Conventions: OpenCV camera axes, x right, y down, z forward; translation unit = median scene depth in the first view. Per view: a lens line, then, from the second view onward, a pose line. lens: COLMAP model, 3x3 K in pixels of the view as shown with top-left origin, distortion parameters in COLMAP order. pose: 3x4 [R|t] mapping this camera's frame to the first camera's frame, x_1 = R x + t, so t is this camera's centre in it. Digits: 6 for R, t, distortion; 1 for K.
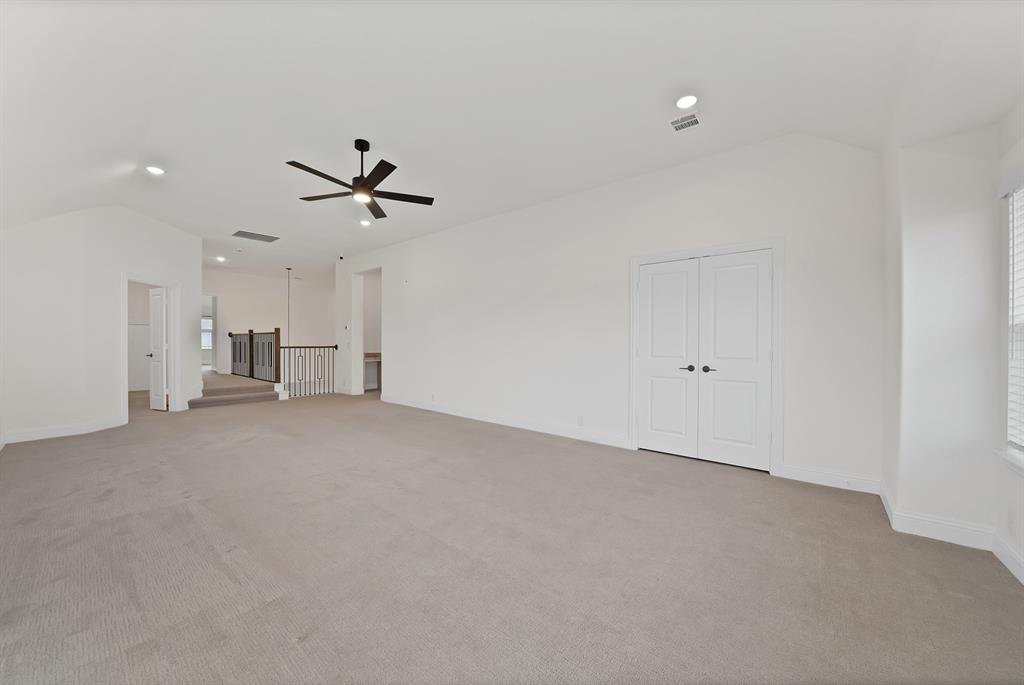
lens RADIAL K [[369.6, 0, 512.0], [0, 369.6, 342.5], [0, 0, 1]] dist [-0.021132, 0.000045]
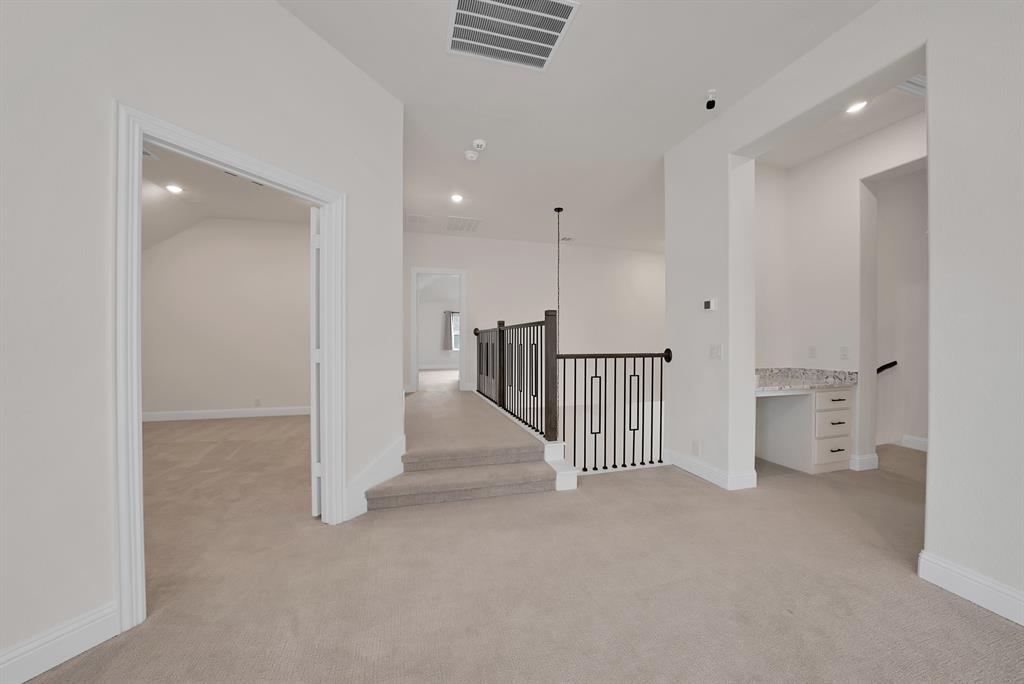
lens RADIAL K [[369.6, 0, 512.0], [0, 369.6, 342.0], [0, 0, 1]] dist [-0.021132, 0.000045]
pose [[0.824774, 0.000583, -0.565463, -0.403425], [-0.000753, 1.000000, -0.000066, -0.002949], [0.565463, 0.000480, 0.824774, 0.575826]]
